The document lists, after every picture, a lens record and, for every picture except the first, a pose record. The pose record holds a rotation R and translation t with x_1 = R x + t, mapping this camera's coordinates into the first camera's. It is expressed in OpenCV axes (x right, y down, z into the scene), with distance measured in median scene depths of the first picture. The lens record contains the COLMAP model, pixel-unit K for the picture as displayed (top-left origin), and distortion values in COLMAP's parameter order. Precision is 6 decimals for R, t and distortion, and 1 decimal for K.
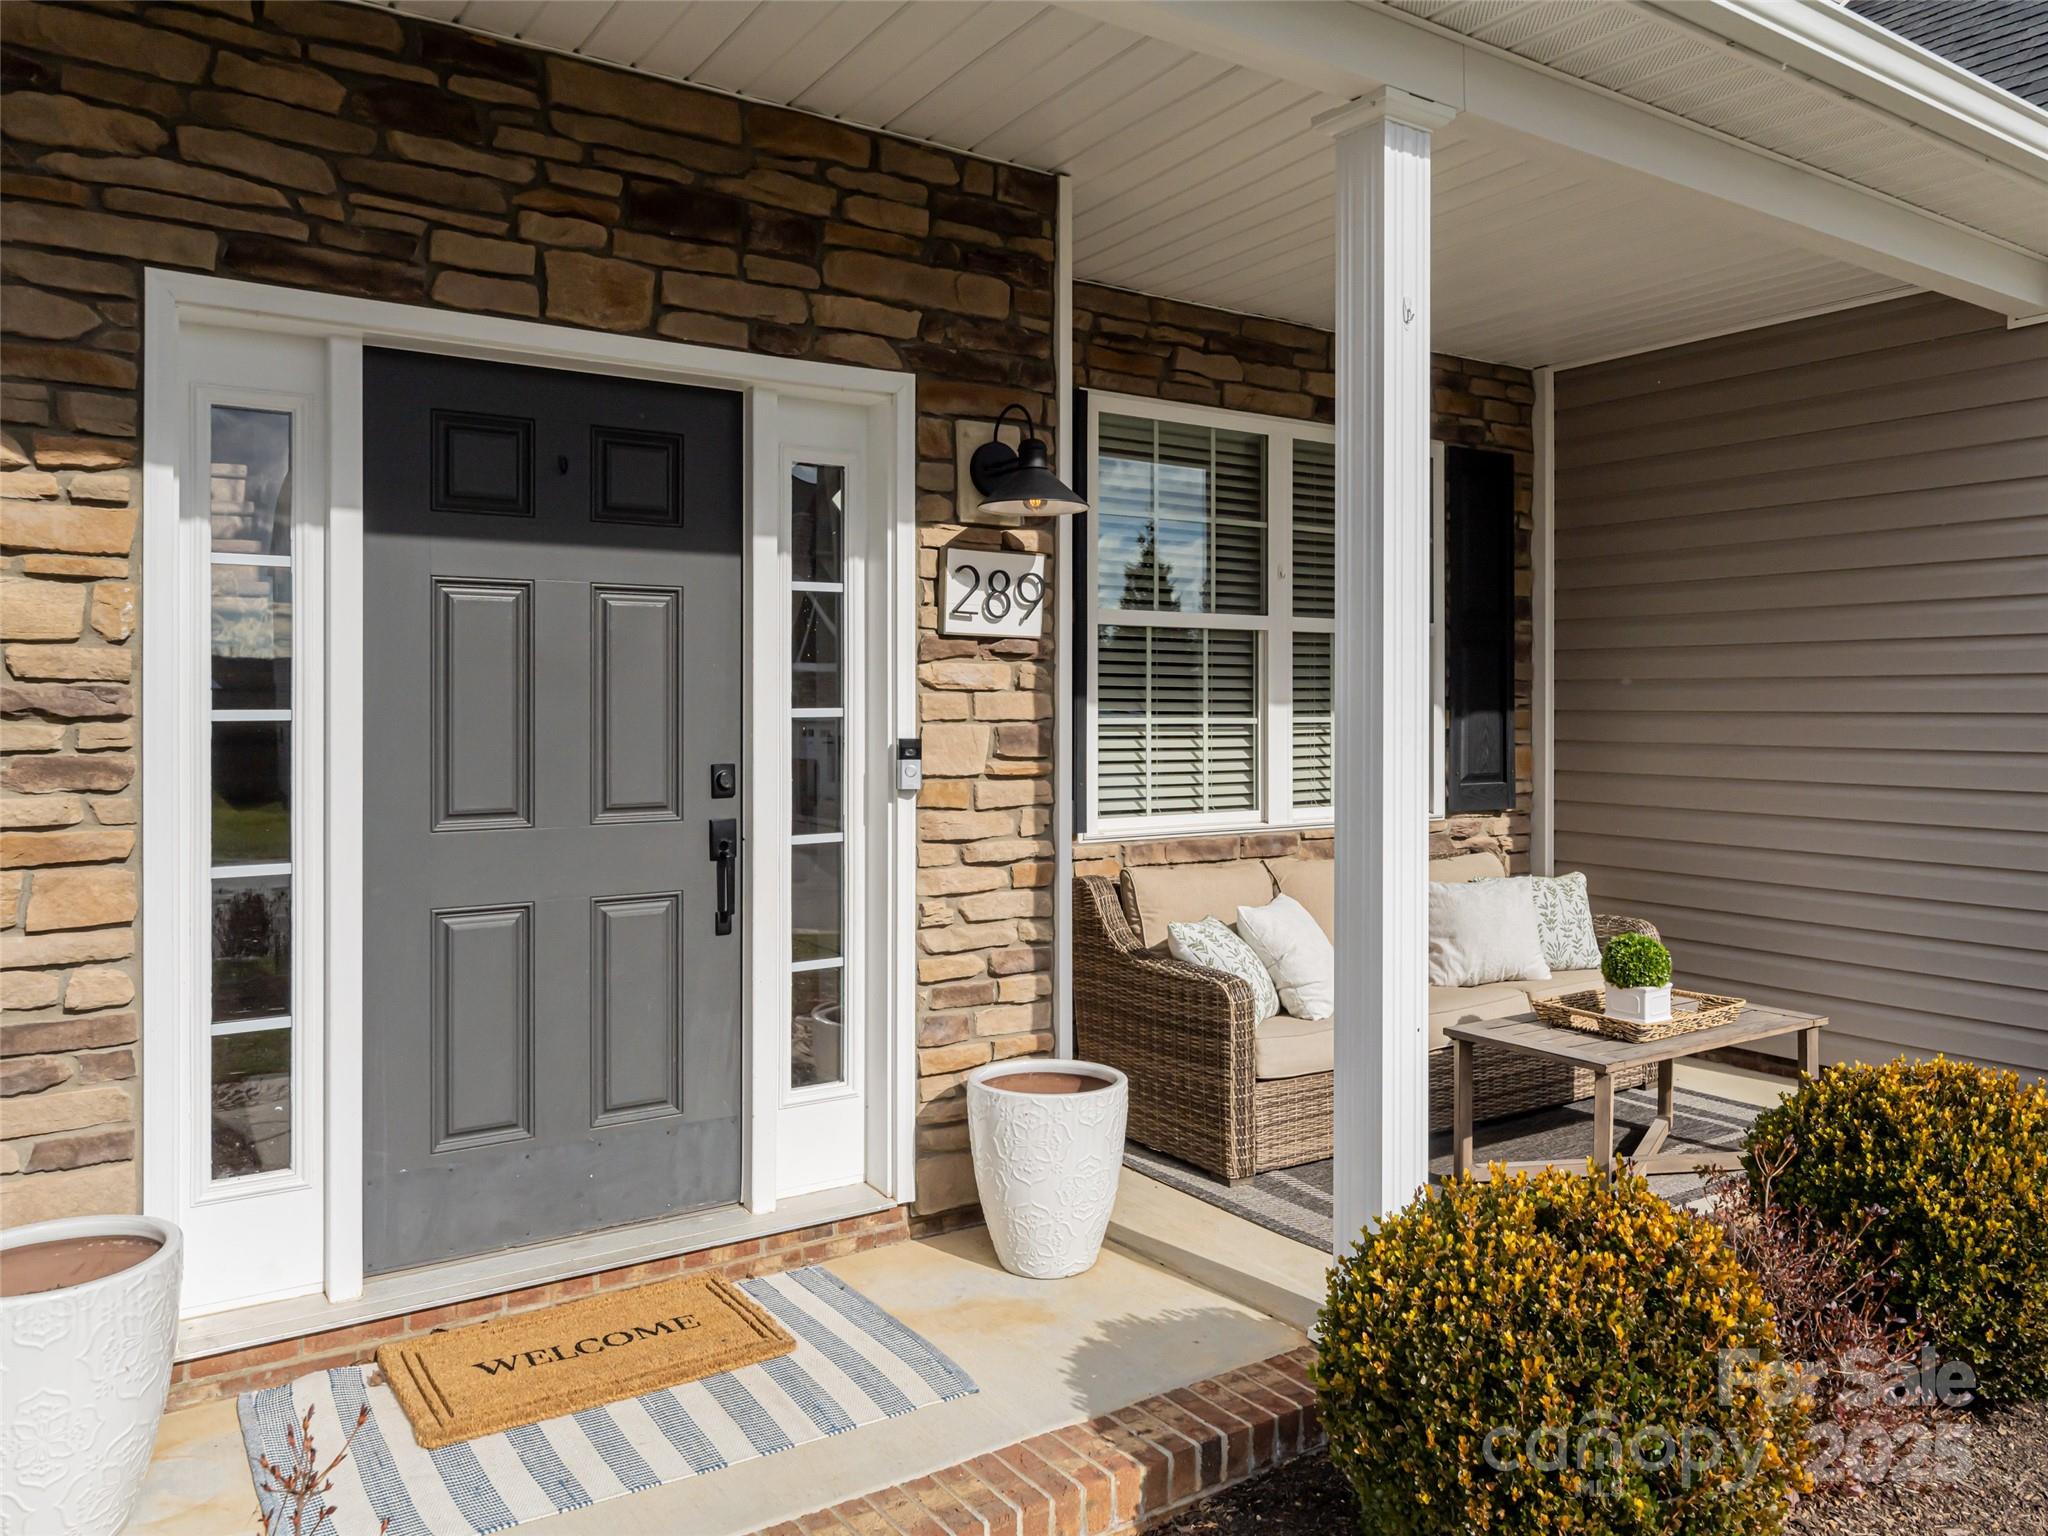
lens RADIAL K [[1455.5, 0, 981.9], [0, 1455.5, 725.2], [0, 0, 1]] dist [0.003334, 0.001754]
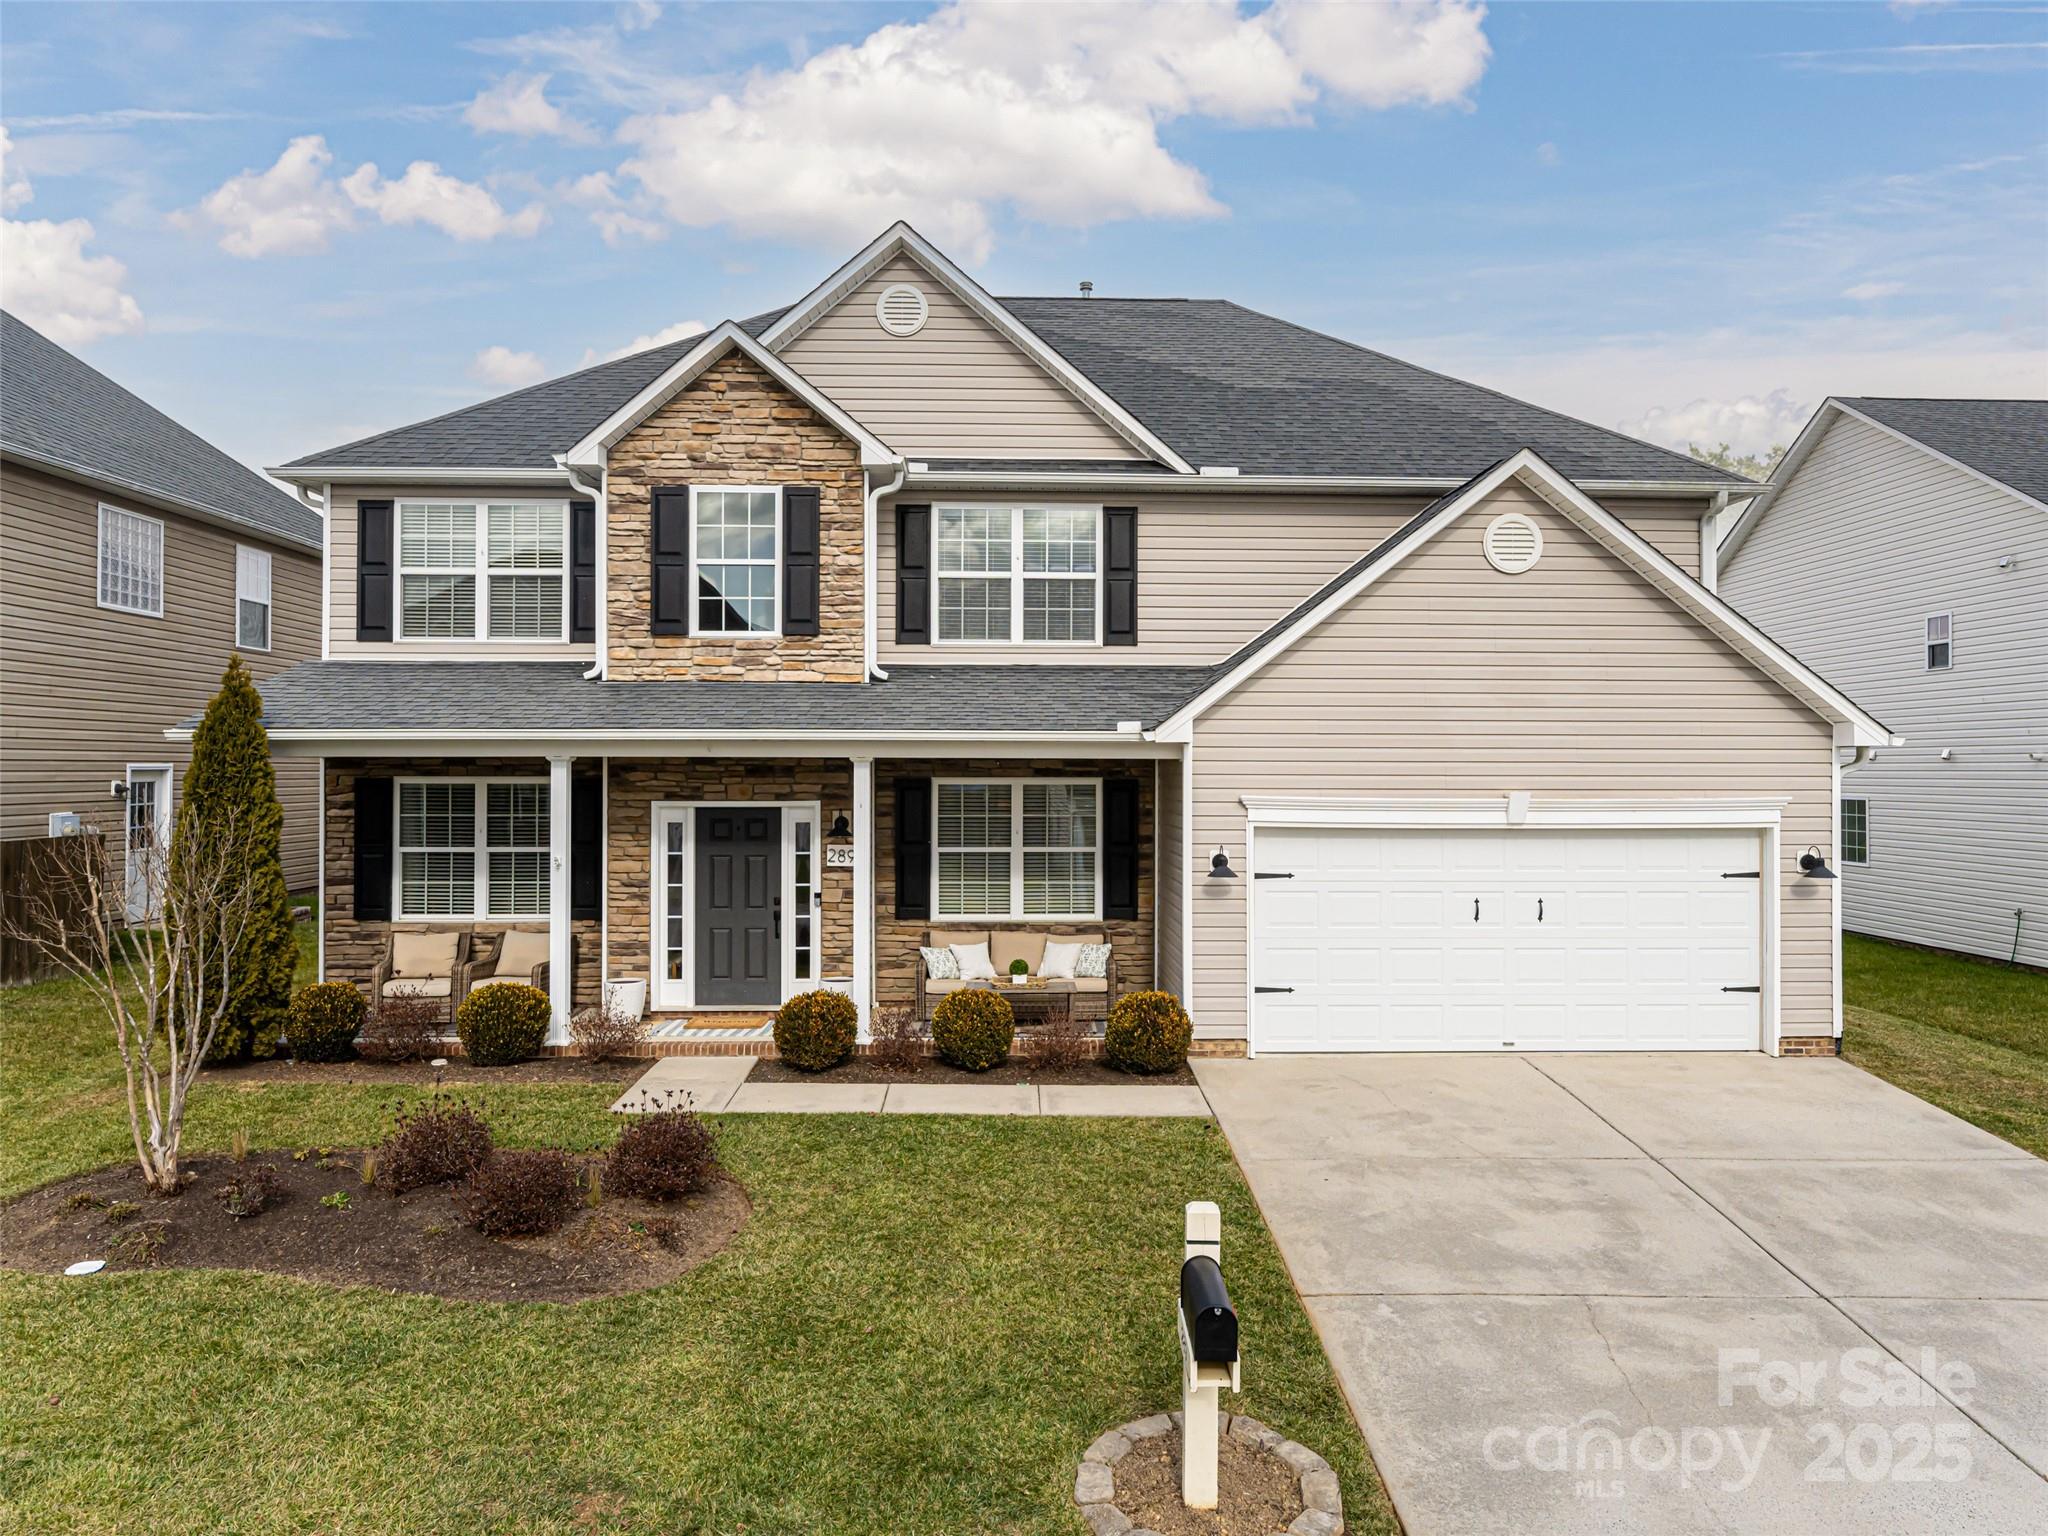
lens RADIAL K [[1273.0, 0, 1026.8], [0, 1273.0, 765.7], [0, 0, 1]] dist [0.003203, -0.000178]
pose [[0.842664, 0.000233, -0.538439, 2.448864], [-0.005977, 0.999942, -0.008921, -0.329240], [0.538406, 0.010735, 0.842617, -1.727026]]
